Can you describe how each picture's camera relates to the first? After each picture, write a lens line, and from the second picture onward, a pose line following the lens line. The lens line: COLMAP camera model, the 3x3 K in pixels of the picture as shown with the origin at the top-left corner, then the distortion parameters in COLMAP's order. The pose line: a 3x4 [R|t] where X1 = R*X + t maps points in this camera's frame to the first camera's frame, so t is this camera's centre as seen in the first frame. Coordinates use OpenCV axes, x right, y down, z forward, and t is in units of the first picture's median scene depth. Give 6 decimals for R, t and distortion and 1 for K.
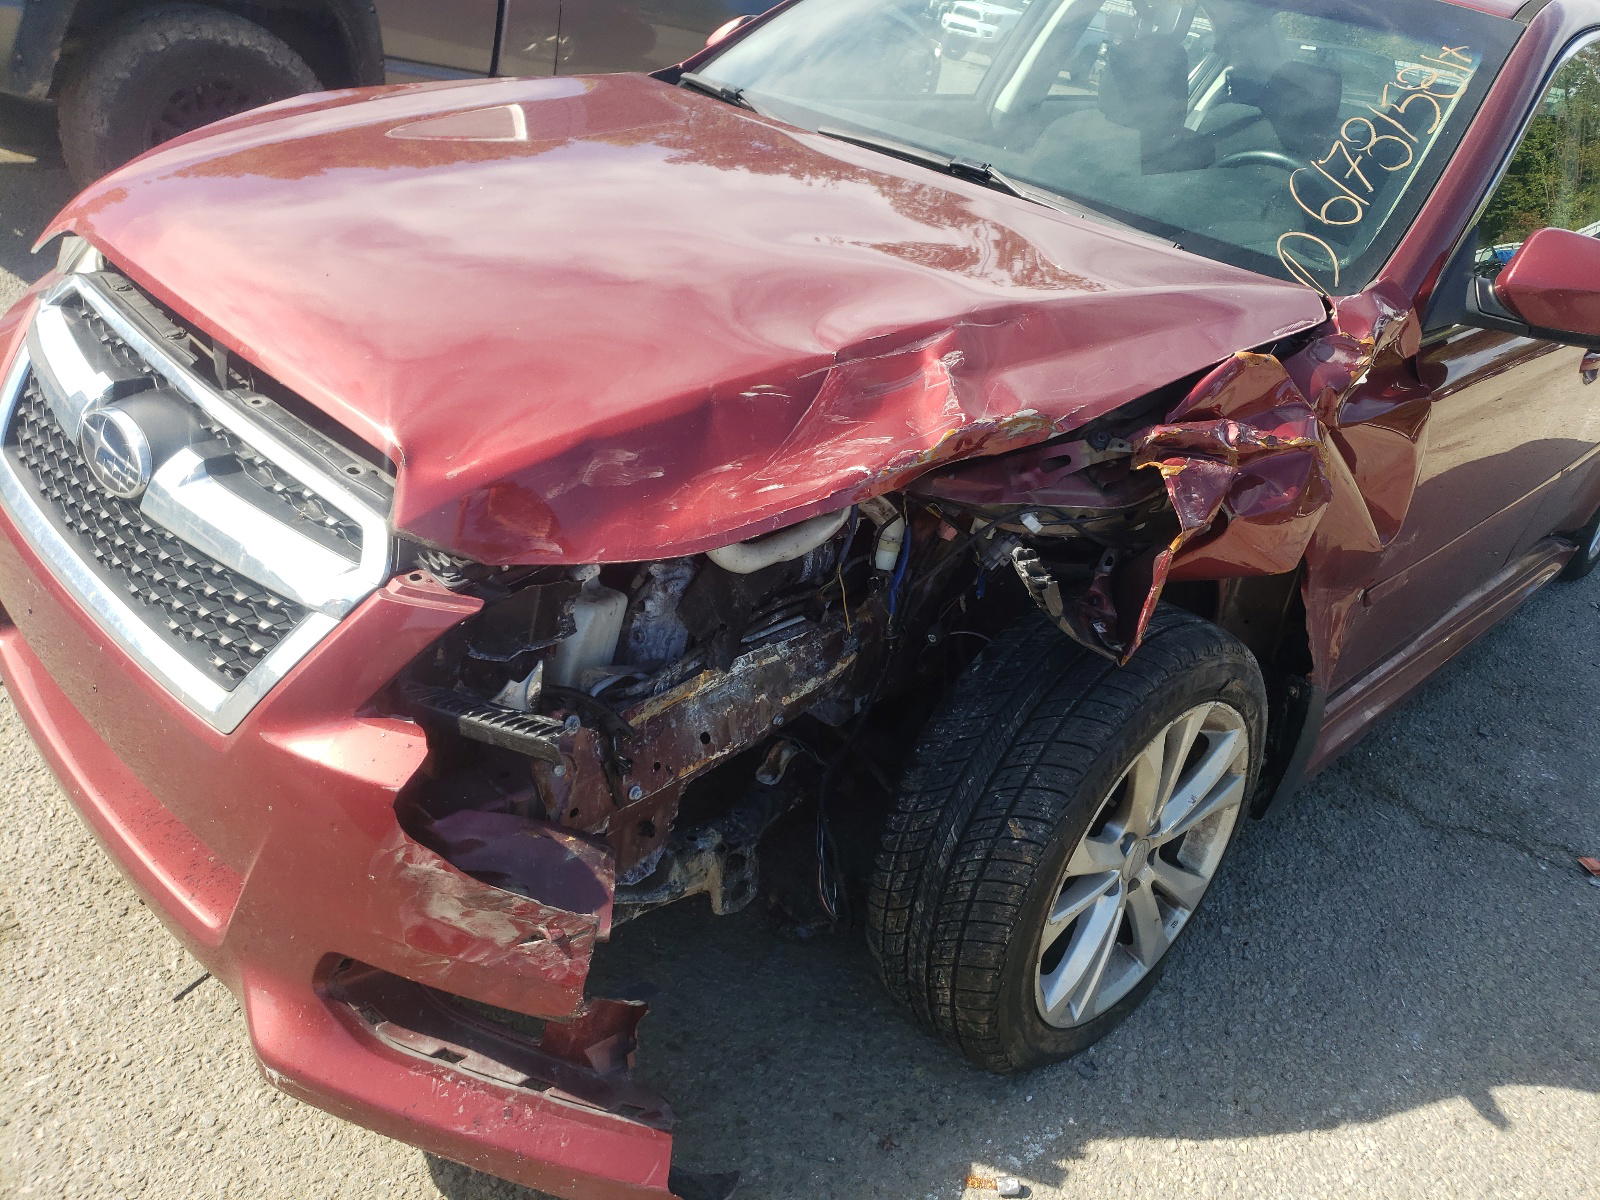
lens RADIAL K [[1520.8, 0, 798.8], [0, 1520.8, 603.7], [0, 0, 1]] dist [-0.050716, 0.061289]
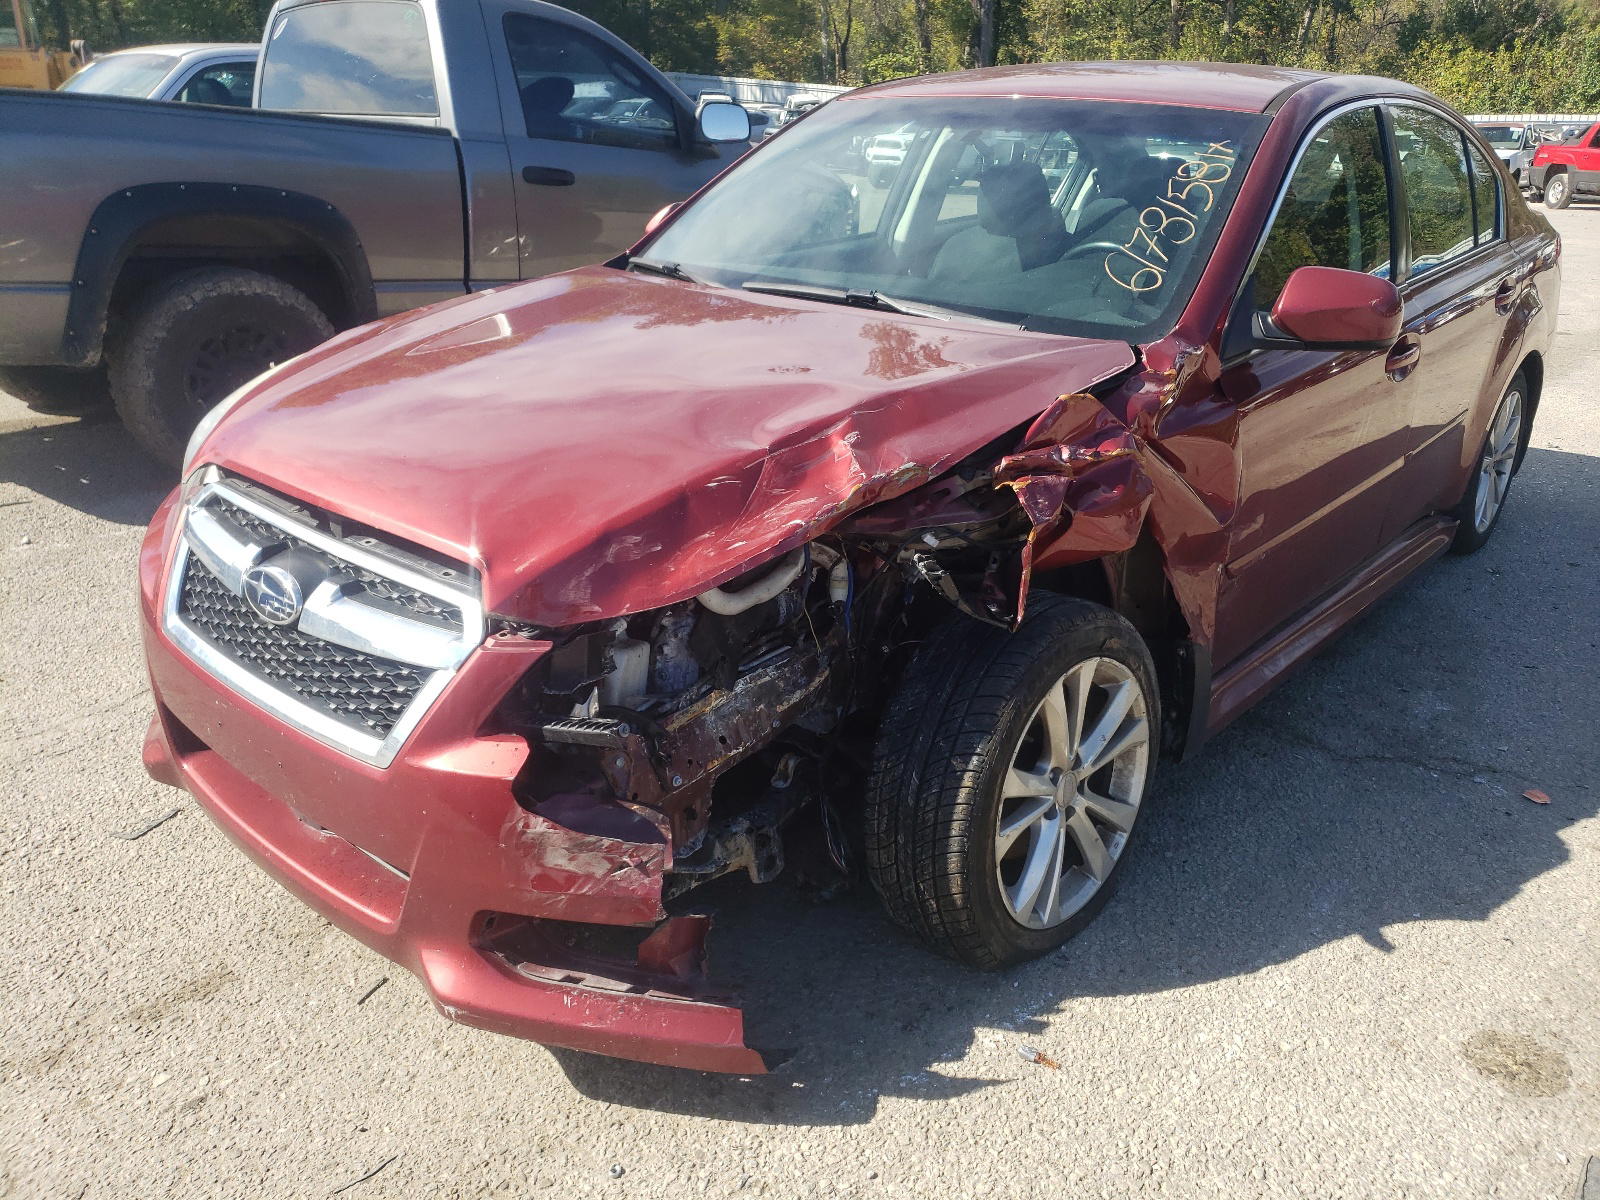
lens RADIAL K [[1520.8, 0, 797.7], [0, 1520.8, 602.0], [0, 0, 1]] dist [-0.050716, 0.061289]
pose [[0.986419, -0.164178, -0.004813, 0.029120], [0.163082, 0.982475, -0.090260, 0.096030], [0.019547, 0.088250, 0.995907, -0.333804]]
